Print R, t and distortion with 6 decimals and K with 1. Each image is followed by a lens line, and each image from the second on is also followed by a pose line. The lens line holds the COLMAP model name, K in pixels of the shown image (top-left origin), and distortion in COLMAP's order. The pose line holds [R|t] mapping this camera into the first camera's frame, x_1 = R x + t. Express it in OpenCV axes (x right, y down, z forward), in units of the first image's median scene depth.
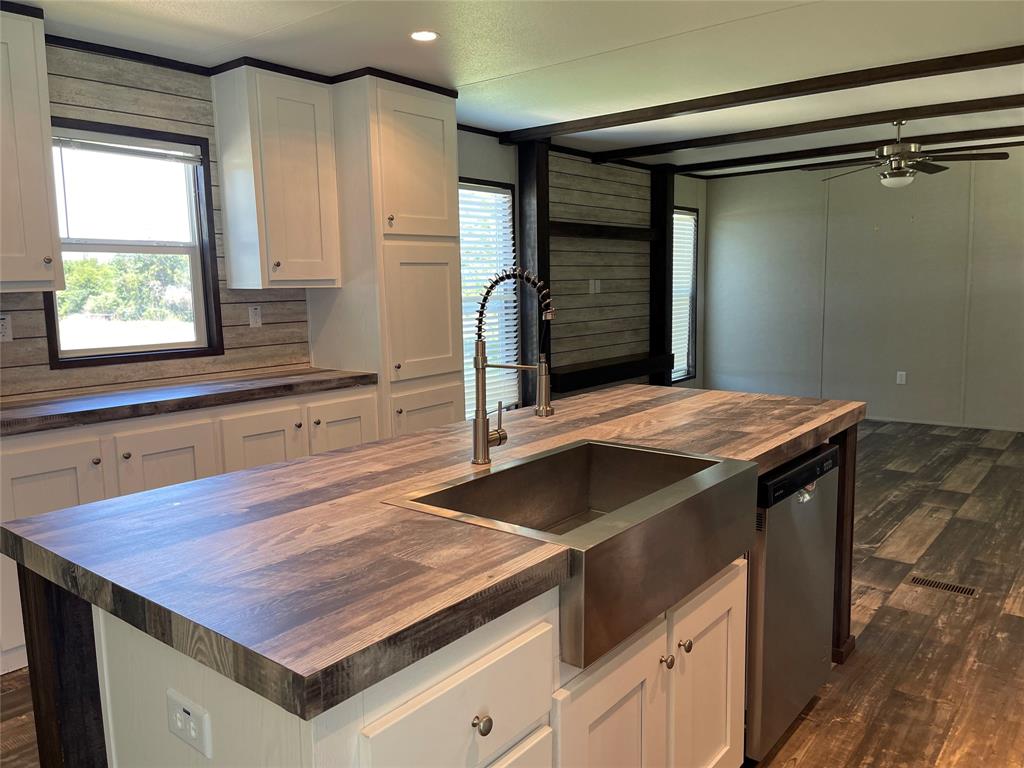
lens RADIAL K [[771.0, 0, 506.1], [0, 771.0, 389.6], [0, 0, 1]] dist [0.067515, -0.086247]
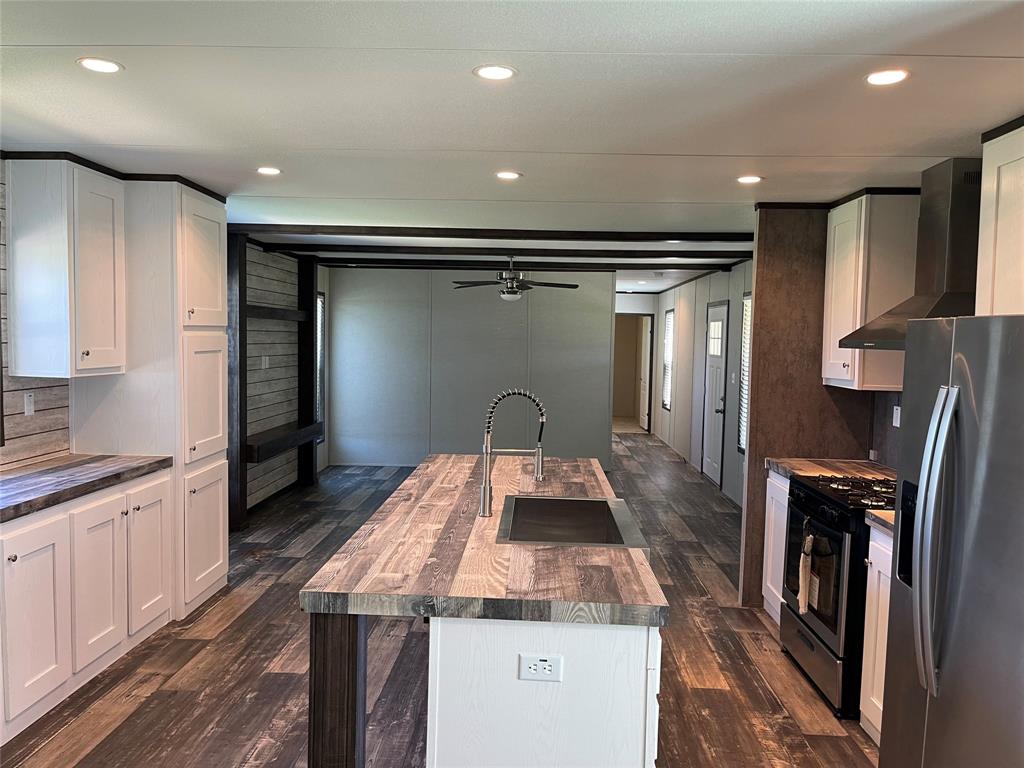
lens RADIAL K [[771.0, 0, 511.3], [0, 771.0, 388.4], [0, 0, 1]] dist [0.067515, -0.086247]
pose [[0.798432, -0.003159, 0.602077, -0.427760], [0.046711, 0.997297, -0.056712, -0.031154], [-0.600270, 0.073404, 0.796422, -0.116396]]
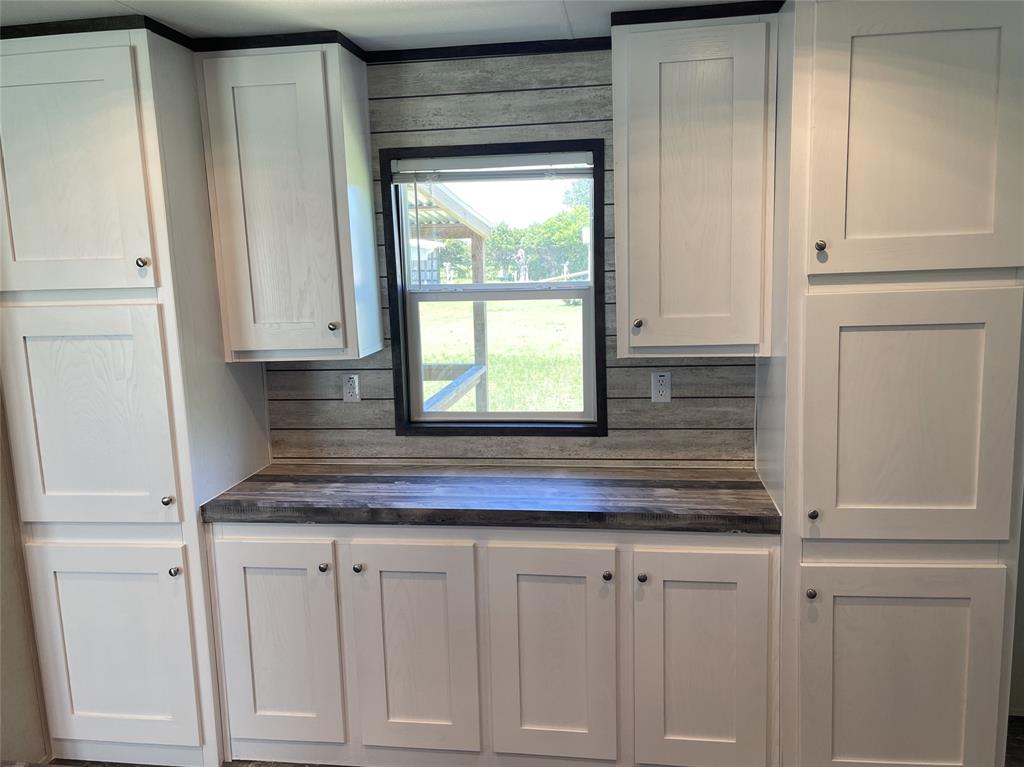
lens RADIAL K [[835.7, 0, 512.7], [0, 835.7, 389.3], [0, 0, 1]] dist [0.038760, -0.024929]
pose [[0.519341, 0.142938, -0.842528, 0.234755], [-0.098717, 0.989347, 0.106996, -0.158262], [0.848847, 0.027604, 0.527918, 0.495624]]
